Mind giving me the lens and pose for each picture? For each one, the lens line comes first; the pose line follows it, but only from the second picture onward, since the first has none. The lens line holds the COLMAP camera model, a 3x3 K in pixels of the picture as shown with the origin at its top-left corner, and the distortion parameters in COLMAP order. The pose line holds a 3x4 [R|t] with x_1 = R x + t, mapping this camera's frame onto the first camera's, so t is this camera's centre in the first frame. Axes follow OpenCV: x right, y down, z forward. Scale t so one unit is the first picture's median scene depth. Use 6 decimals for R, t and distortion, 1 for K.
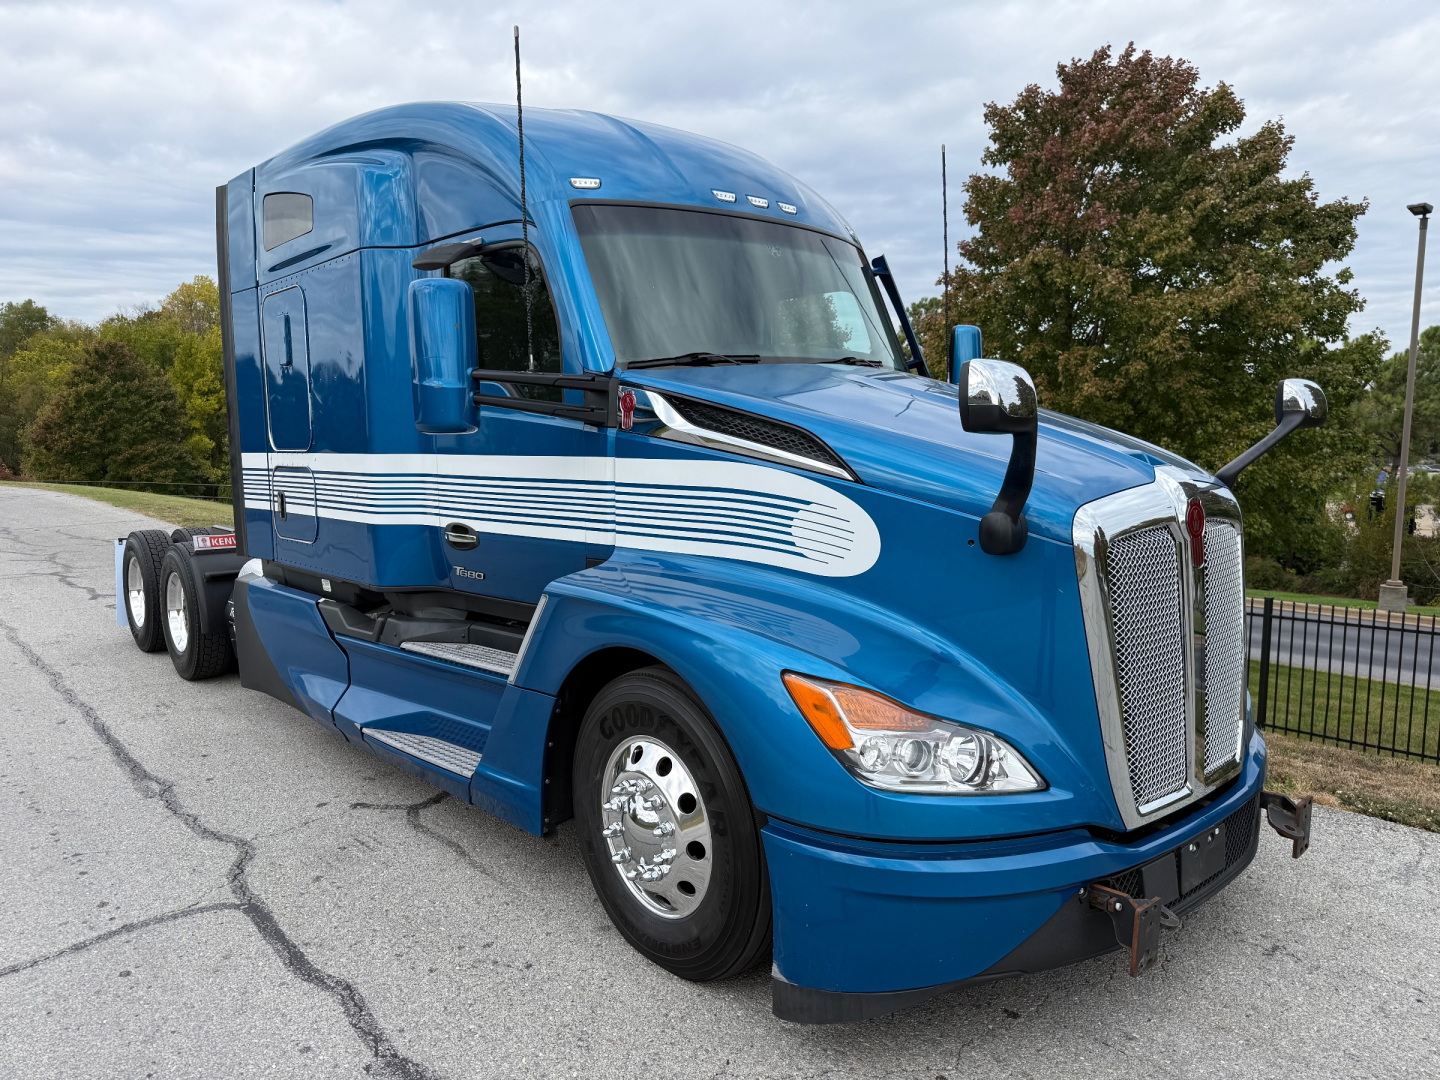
lens RADIAL K [[1041.2, 0, 716.6], [0, 1041.2, 545.6], [0, 0, 1]] dist [0.015566, -0.024081]
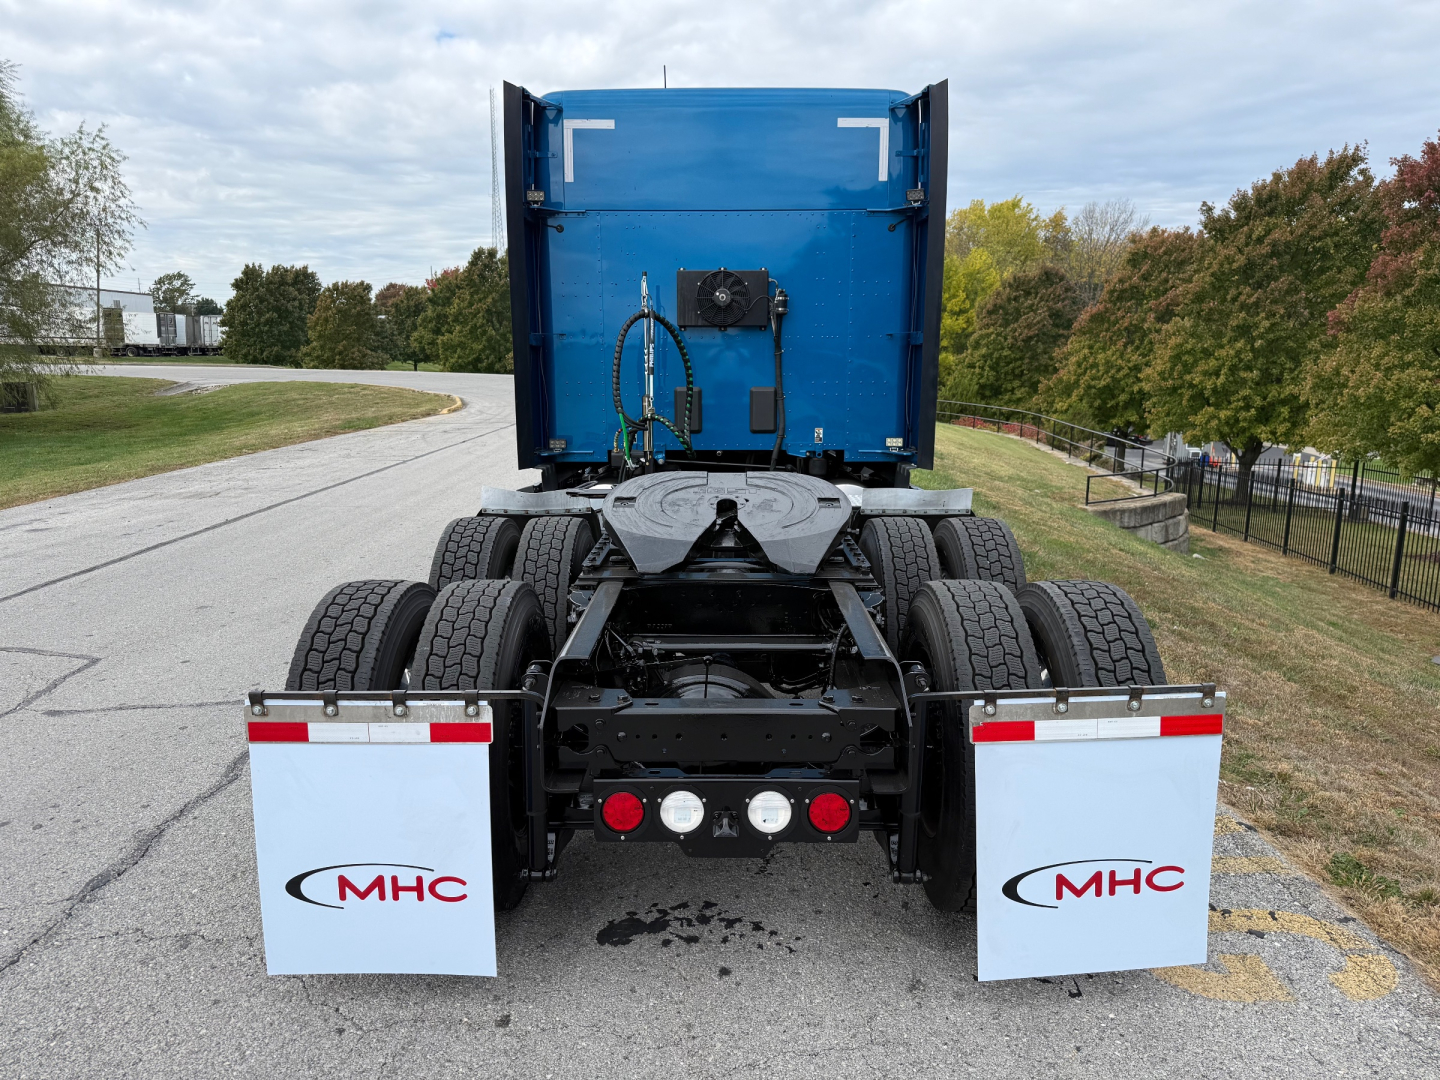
lens RADIAL K [[1008.6, 0, 683.2], [0, 1008.6, 559.3], [0, 0, 1]] dist [0.074190, -0.091601]
pose [[0.735286, 0.145941, -0.661858, 0.429764], [-0.083782, 0.988624, 0.124916, -0.022698], [0.672559, -0.036397, 0.739148, 0.236404]]
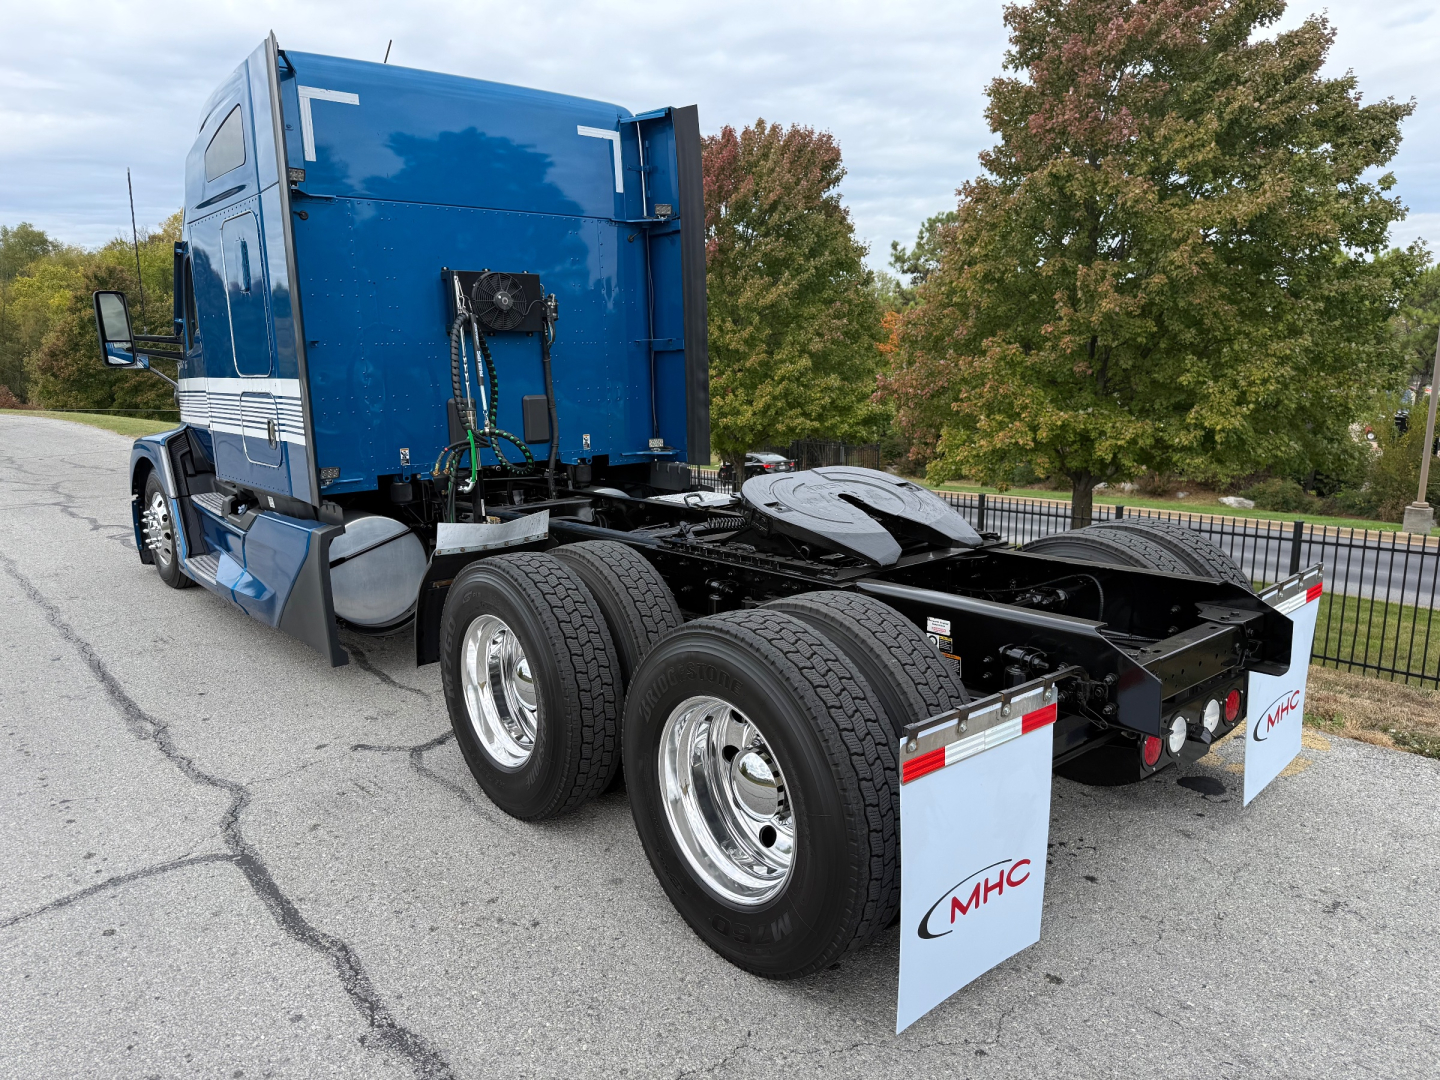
lens RADIAL K [[1027.0, 0, 716.9], [0, 1027.0, 571.7], [0, 0, 1]] dist [0.043212, -0.055608]
pose [[0.999929, -0.005203, -0.010686, -0.002672], [0.006222, 0.995201, 0.097653, -0.001576], [0.010126, -0.097713, 0.995163, 0.055791]]
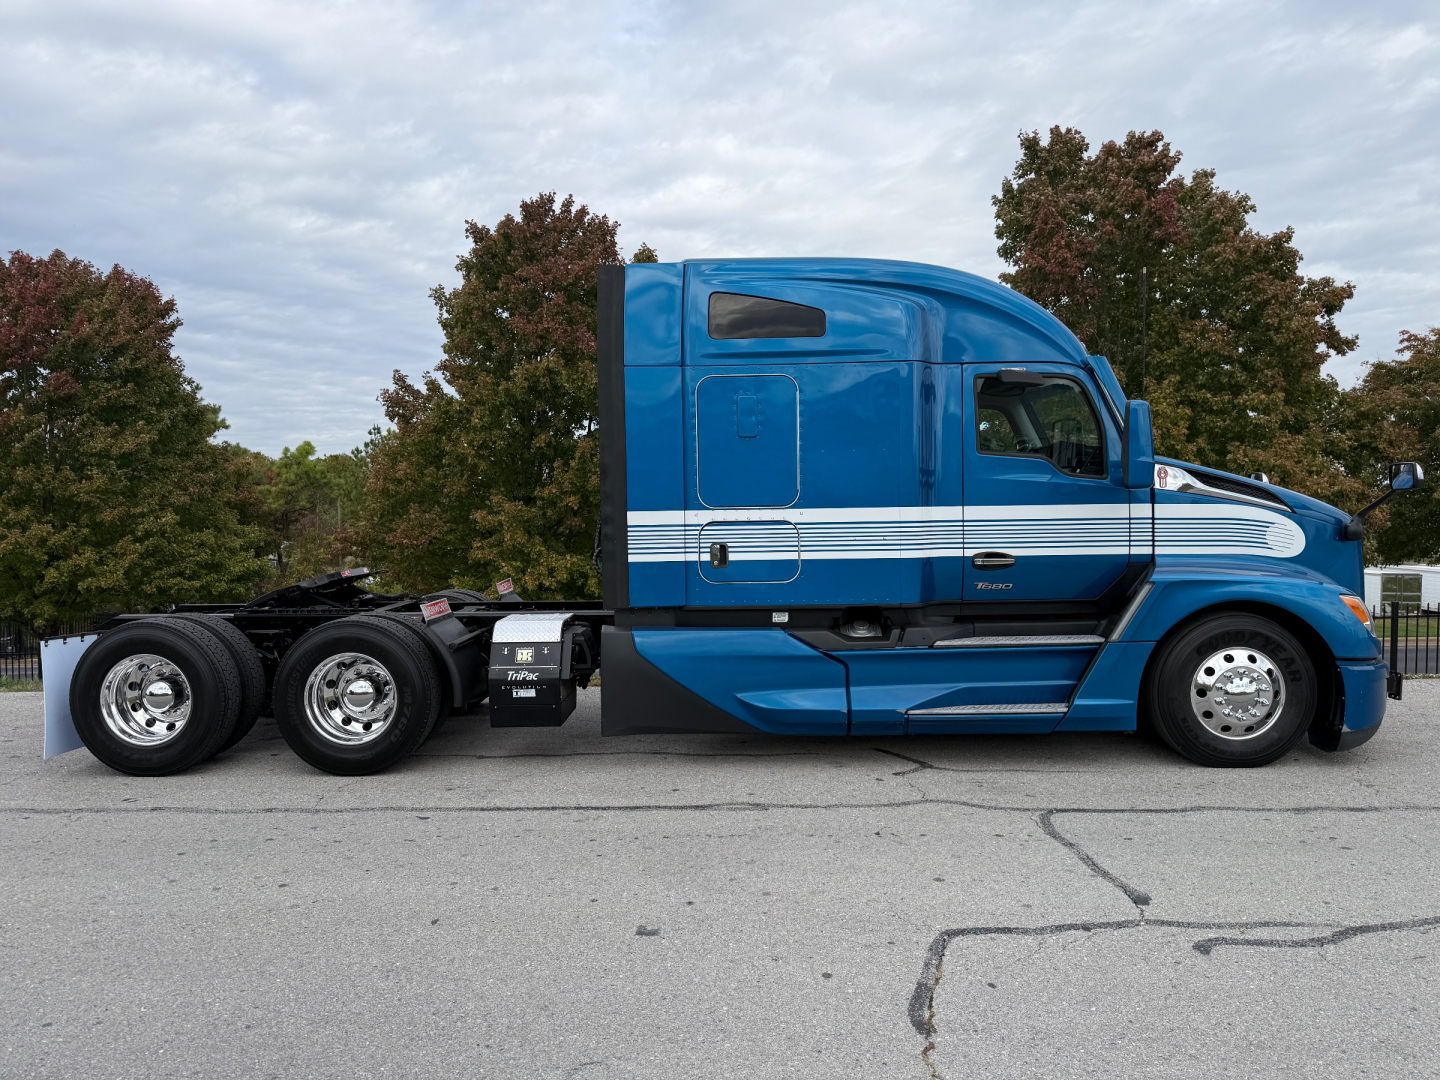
lens RADIAL K [[1041.2, 0, 716.6], [0, 1041.2, 545.6], [0, 0, 1]] dist [0.015566, -0.024081]
pose [[0.664752, -0.023781, 0.746685, -1.114401], [0.082991, 0.995657, -0.042174, -0.000190], [-0.742440, 0.090004, 0.663839, 0.211983]]
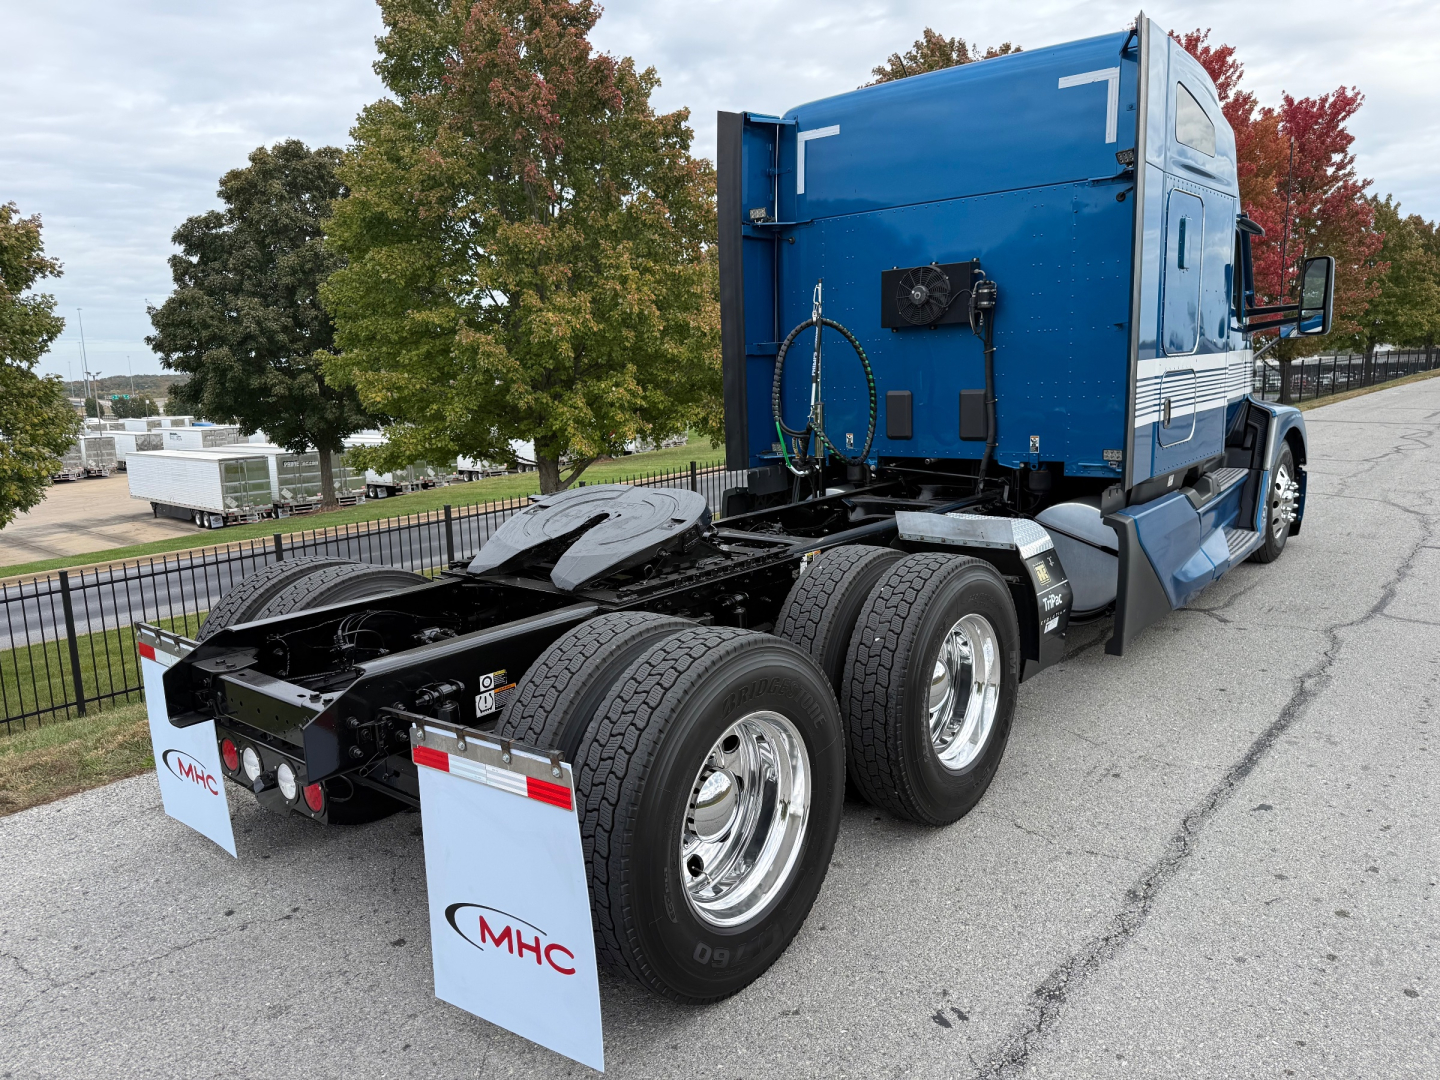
lens RADIAL K [[1041.2, 0, 716.6], [0, 1041.2, 545.6], [0, 0, 1]] dist [0.015566, -0.024081]
pose [[-0.181127, -0.155645, 0.971065, -1.136938], [0.142141, 0.972887, 0.182449, -0.134894], [-0.973133, 0.171075, -0.154093, 1.378364]]
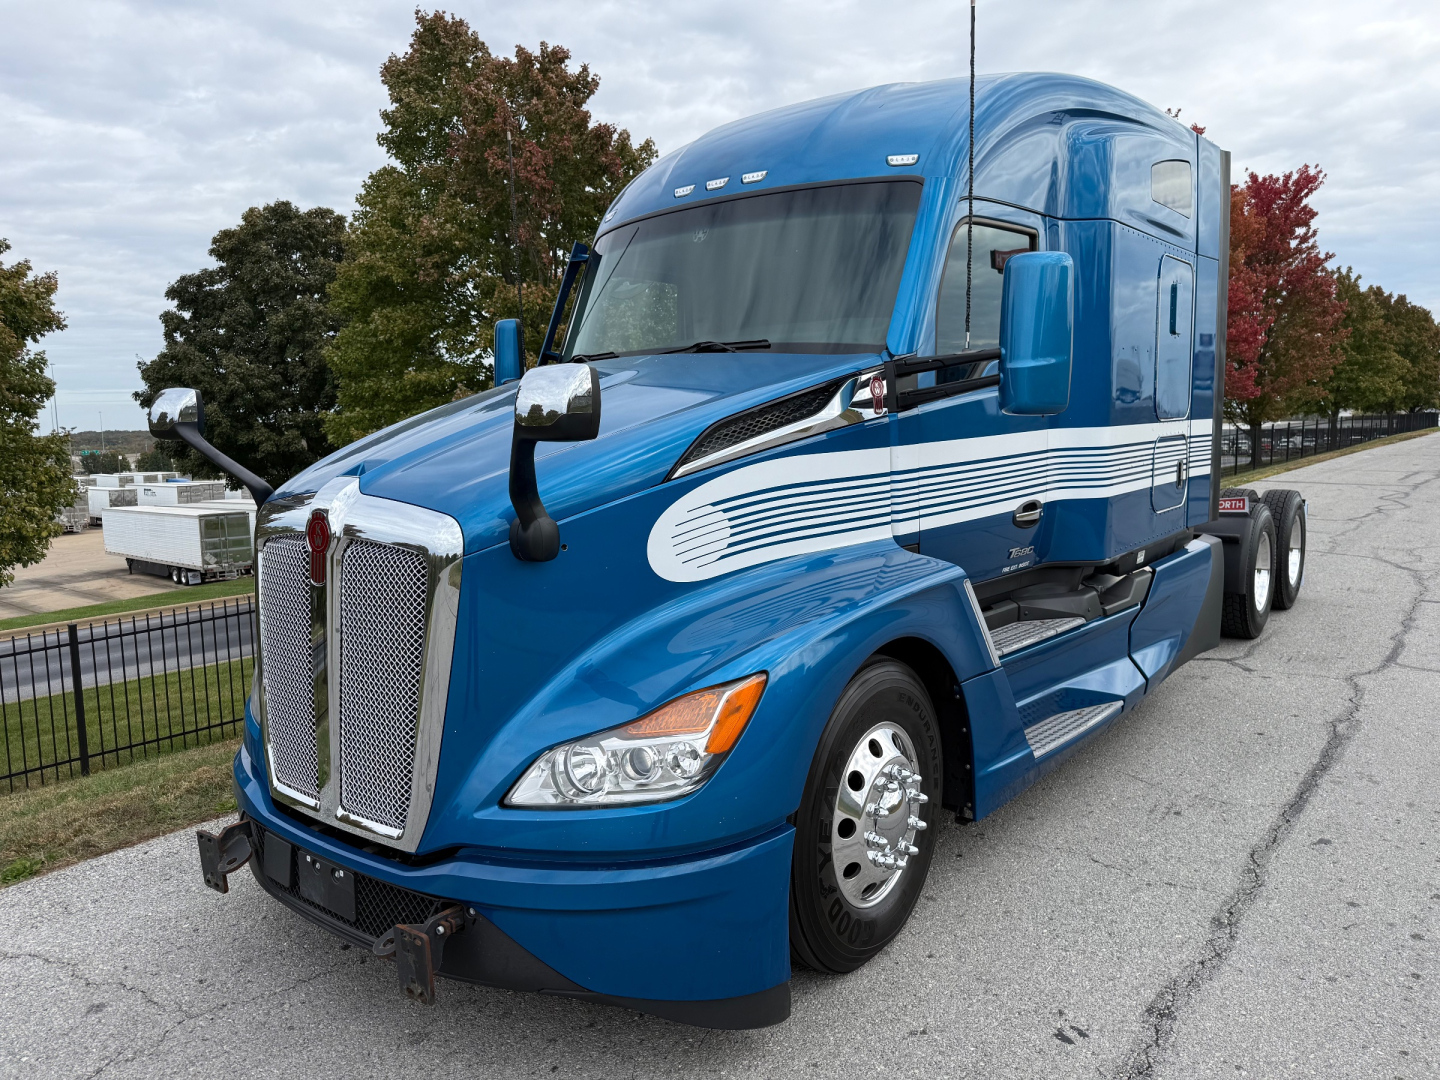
lens RADIAL K [[1044.7, 0, 723.8], [0, 1044.7, 546.7], [0, 0, 1]] dist [0.002598, -0.008284]
pose [[-0.211336, -0.102162, 0.972060, -1.153502], [0.134102, 0.982087, 0.132371, -0.141378], [-0.968170, 0.158330, -0.193850, 1.451387]]
